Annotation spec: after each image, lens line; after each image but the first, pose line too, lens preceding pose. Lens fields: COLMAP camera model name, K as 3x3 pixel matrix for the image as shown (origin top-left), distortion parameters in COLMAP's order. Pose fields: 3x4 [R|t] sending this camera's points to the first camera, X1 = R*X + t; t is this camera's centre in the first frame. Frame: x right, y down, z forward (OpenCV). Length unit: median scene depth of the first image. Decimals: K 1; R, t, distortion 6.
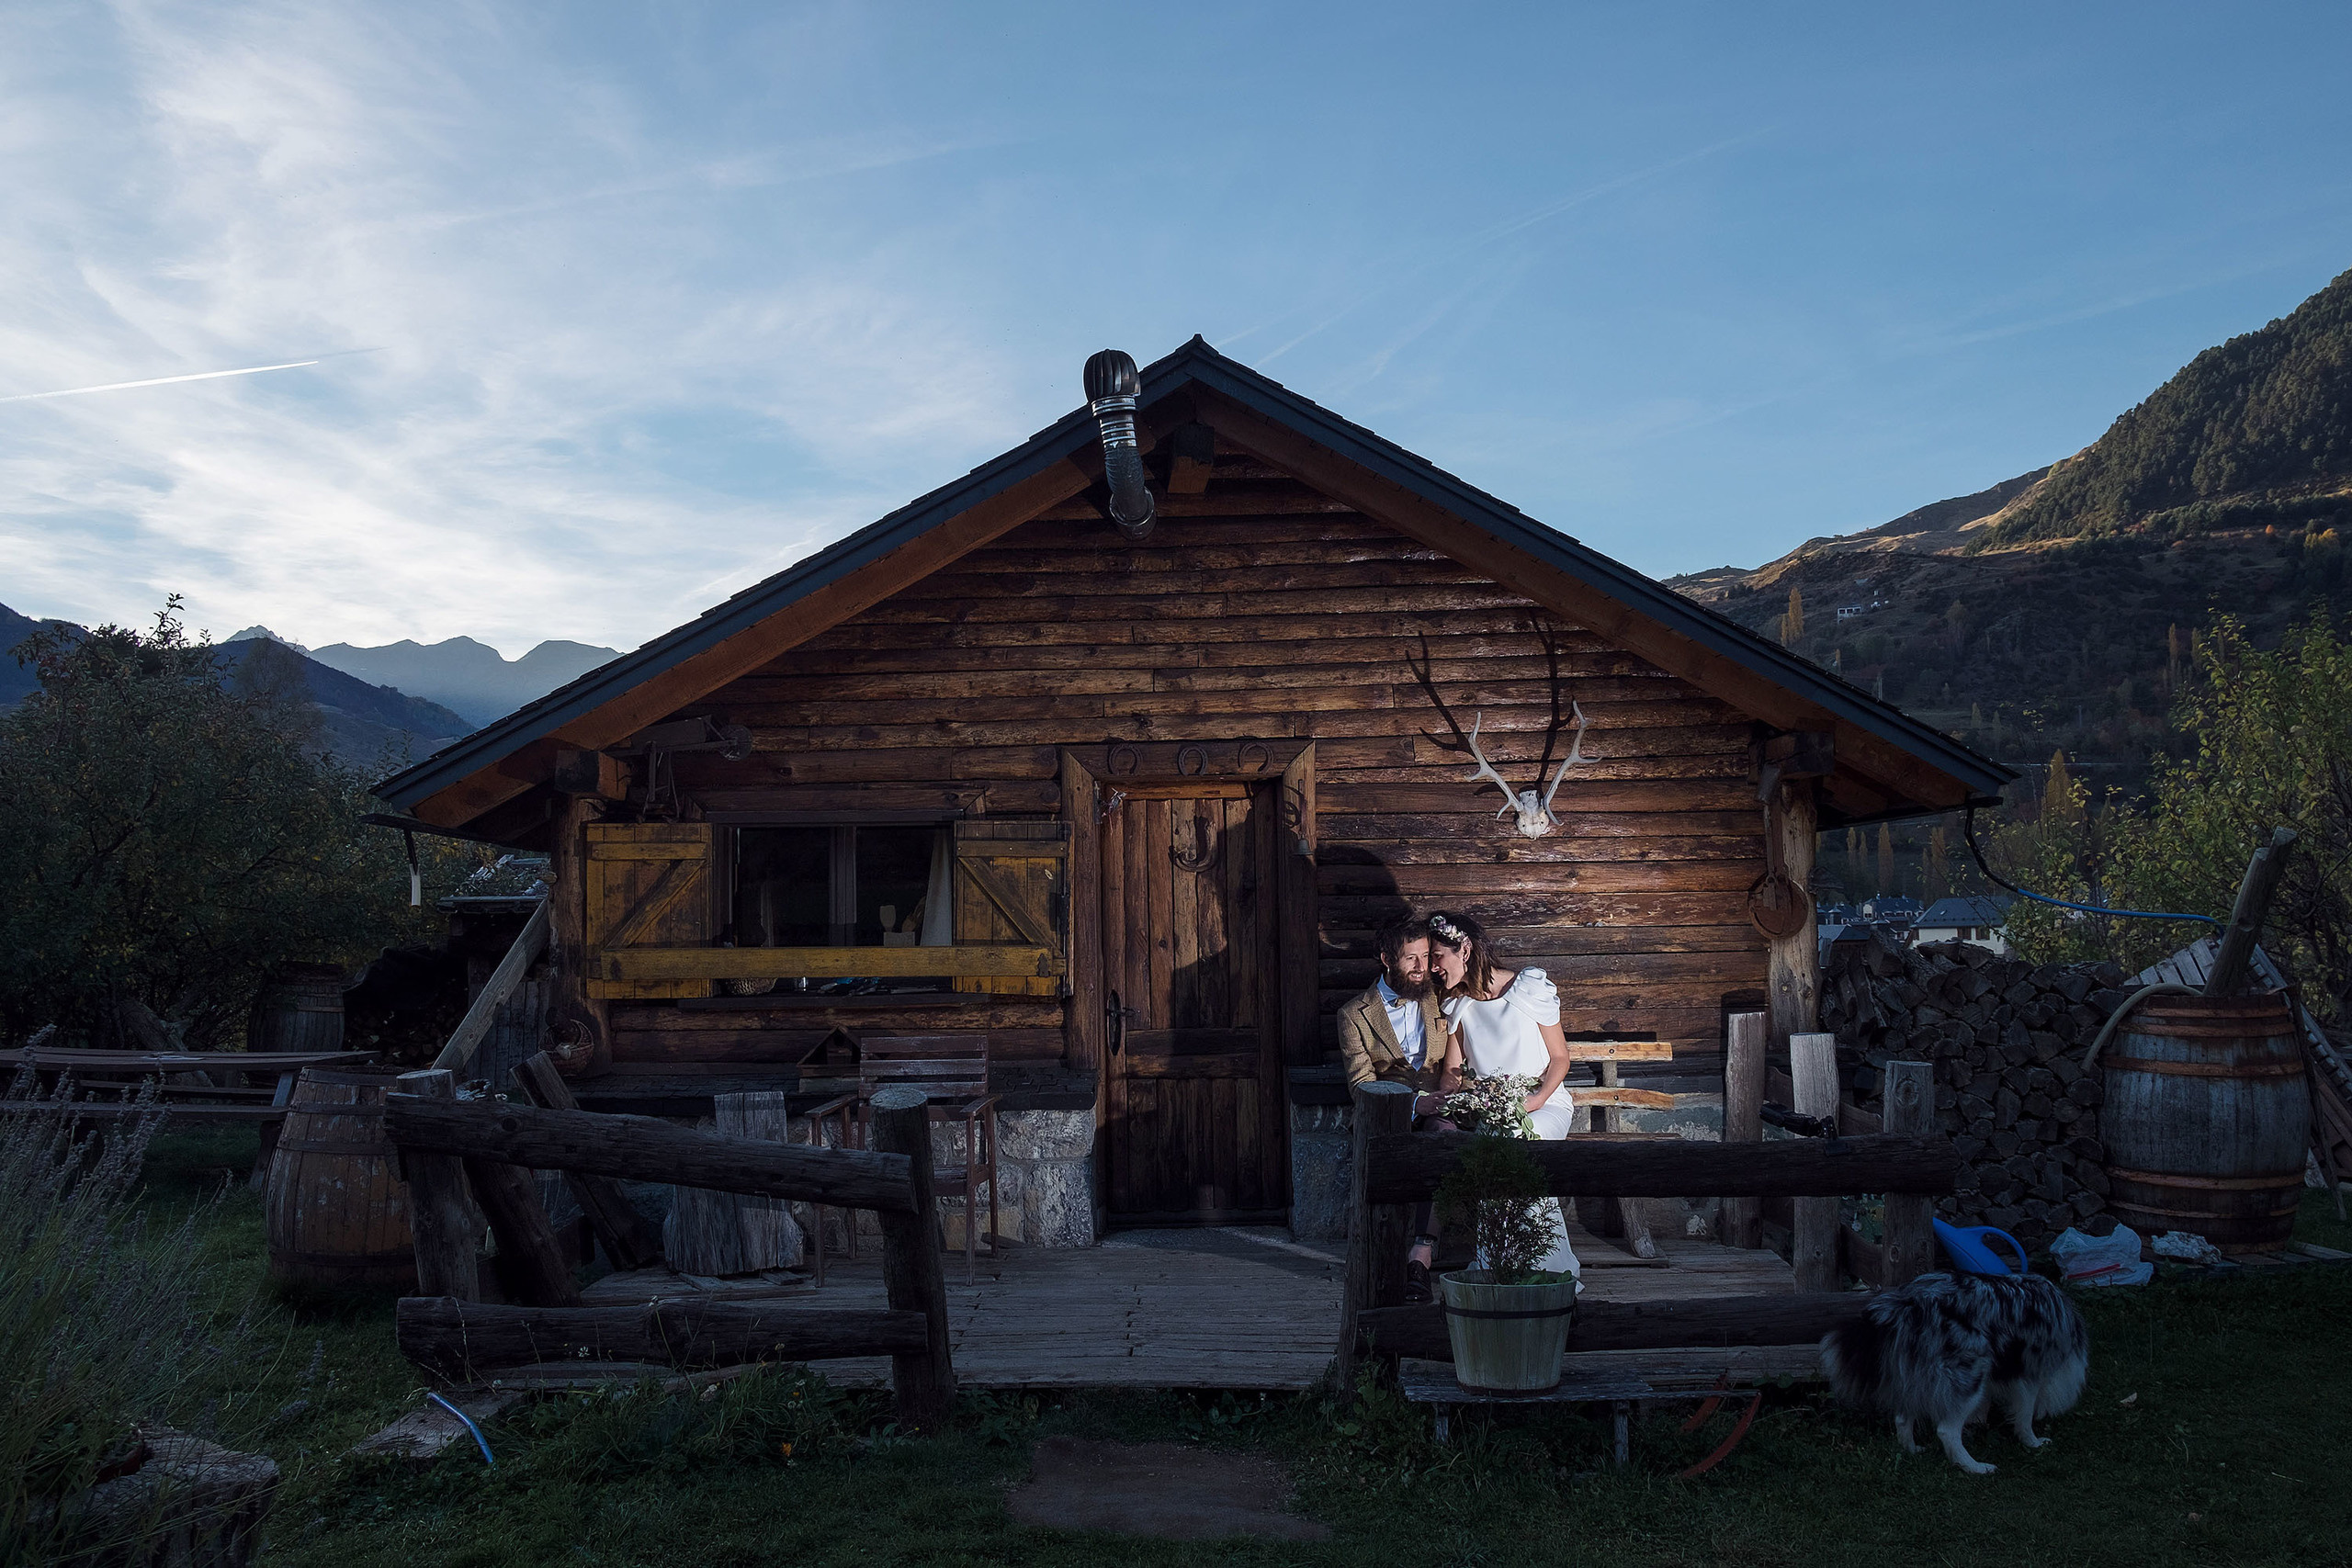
lens RADIAL K [[1873.5, 0, 1279.4], [0, 1873.5, 840.2], [0, 0, 1]] dist [-0.013625, 0.003631]
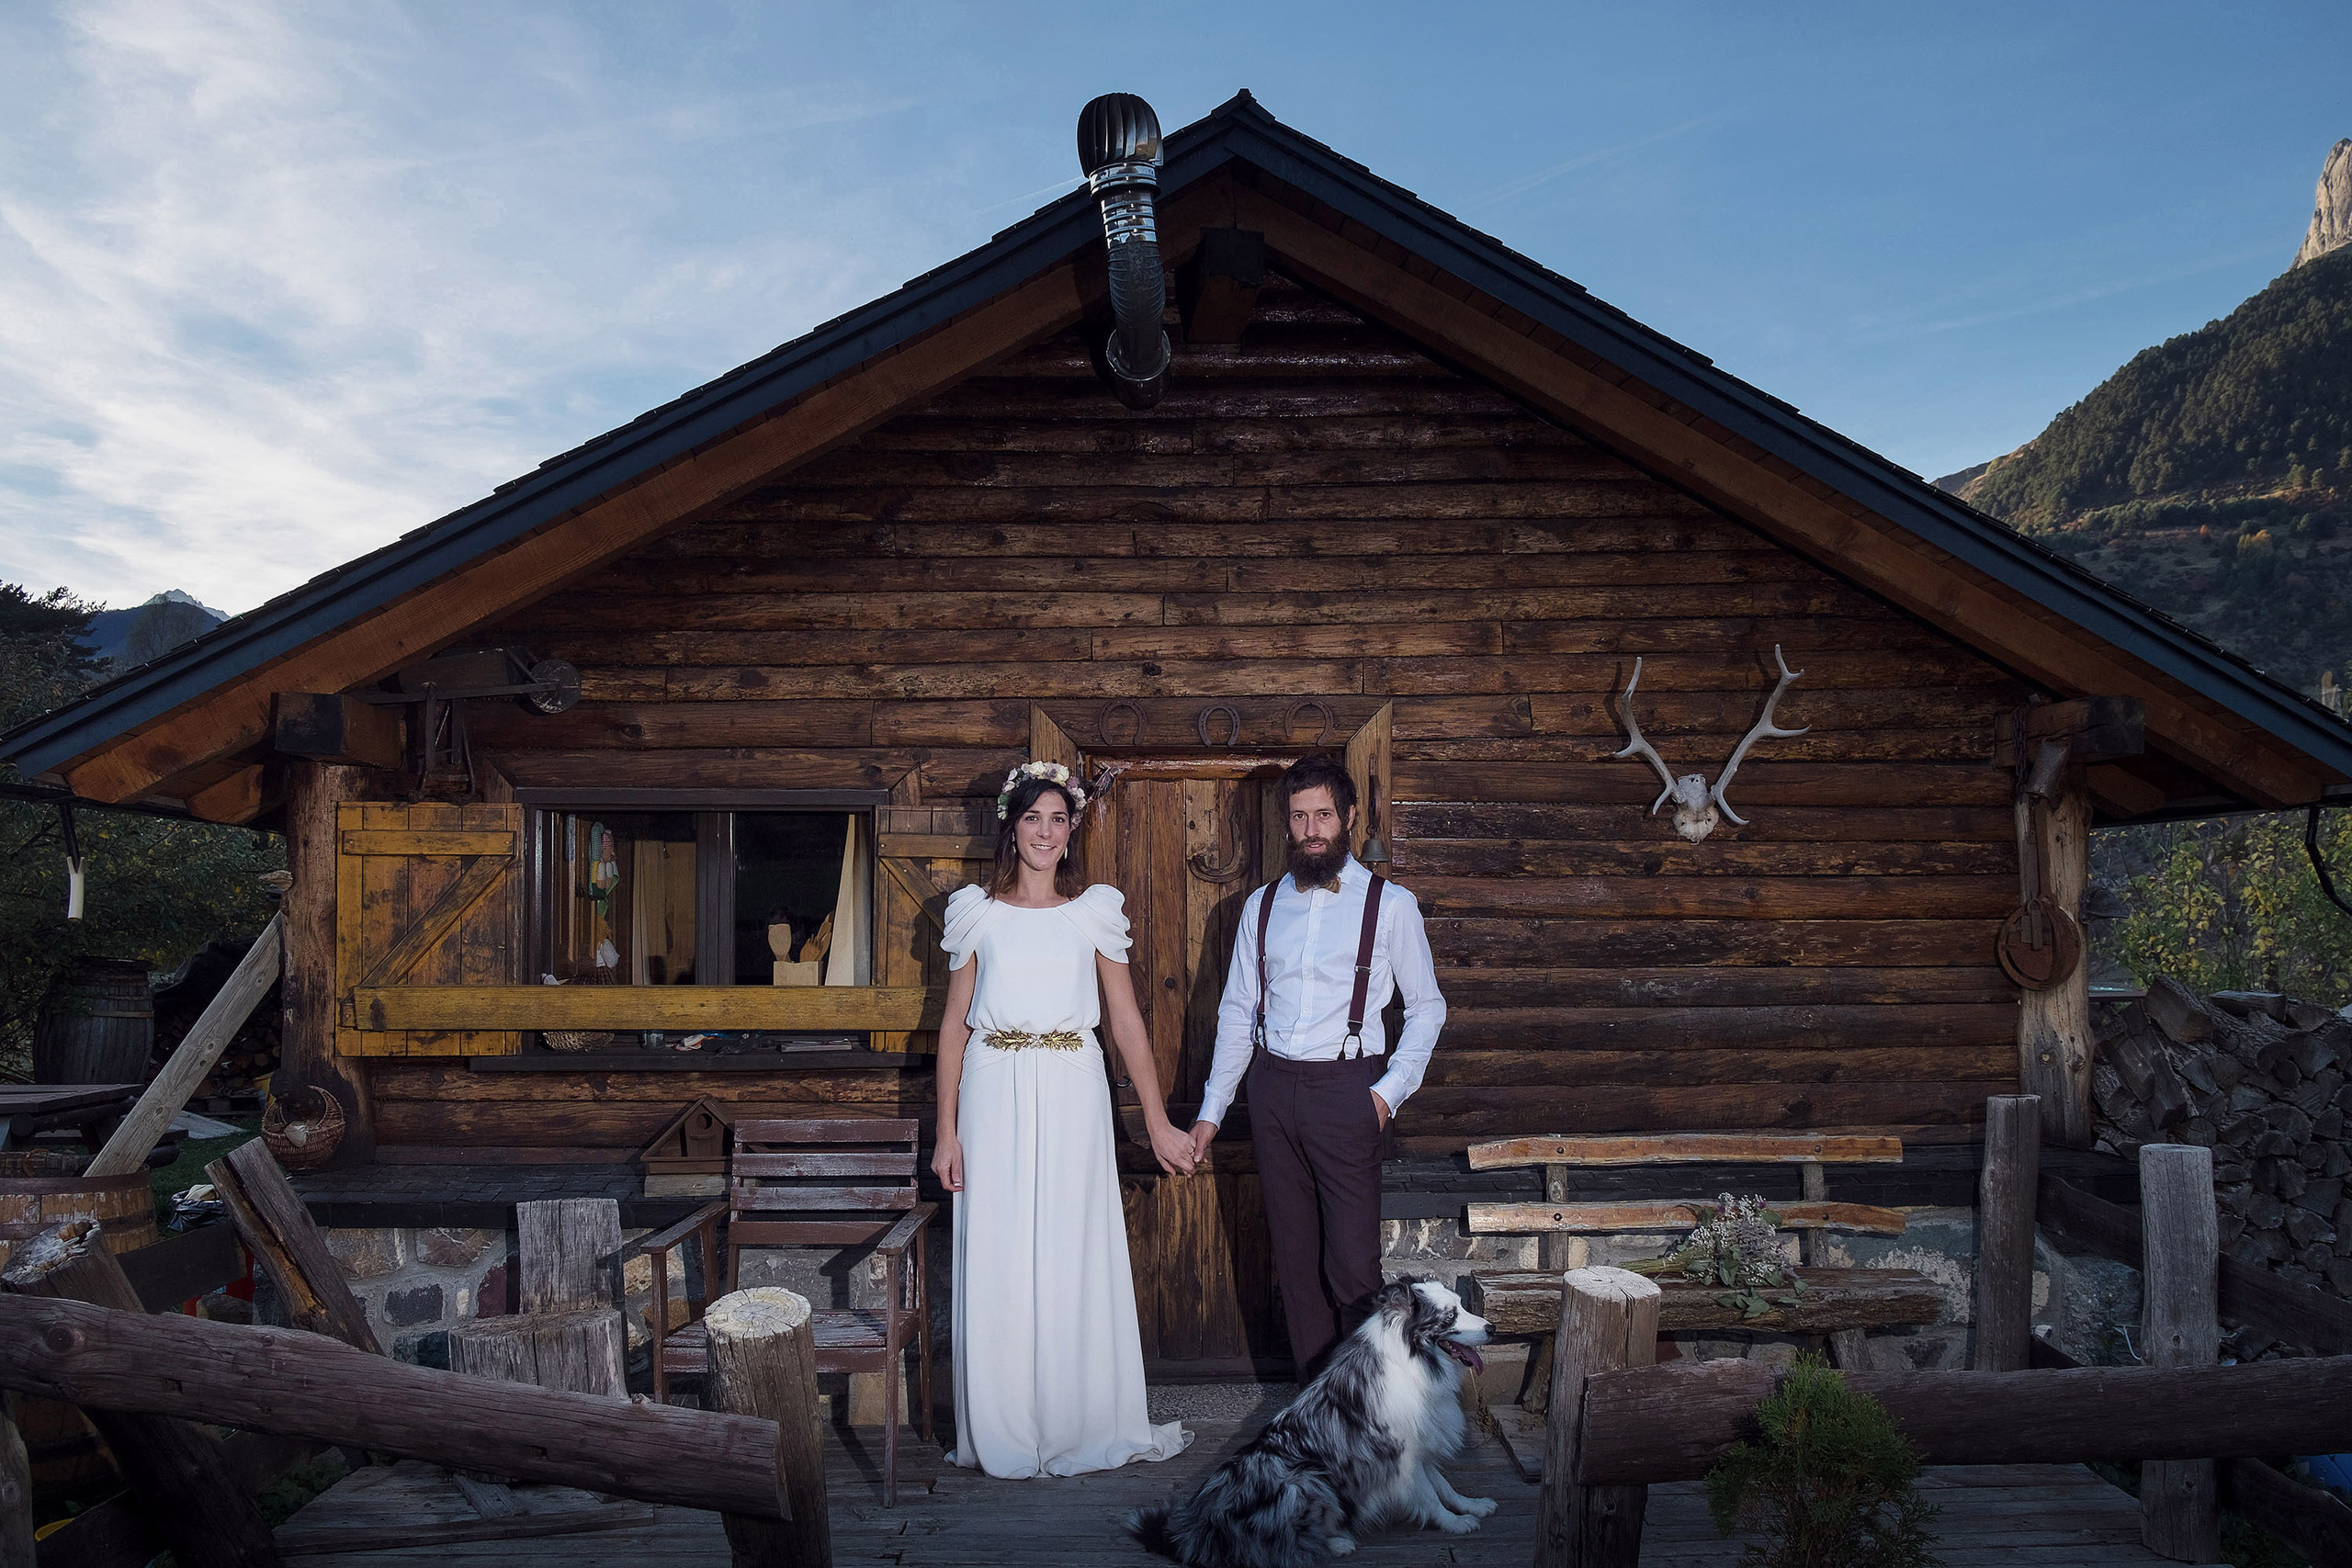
lens RADIAL K [[1875.7, 0, 1270.1], [0, 1875.7, 863.0], [0, 0, 1]] dist [-0.010041, 0.000833]
pose [[0.999478, 0.013698, 0.029266, -0.047576], [-0.014301, 0.999688, 0.020465, -0.005140], [-0.028977, -0.020872, 0.999362, 0.301643]]
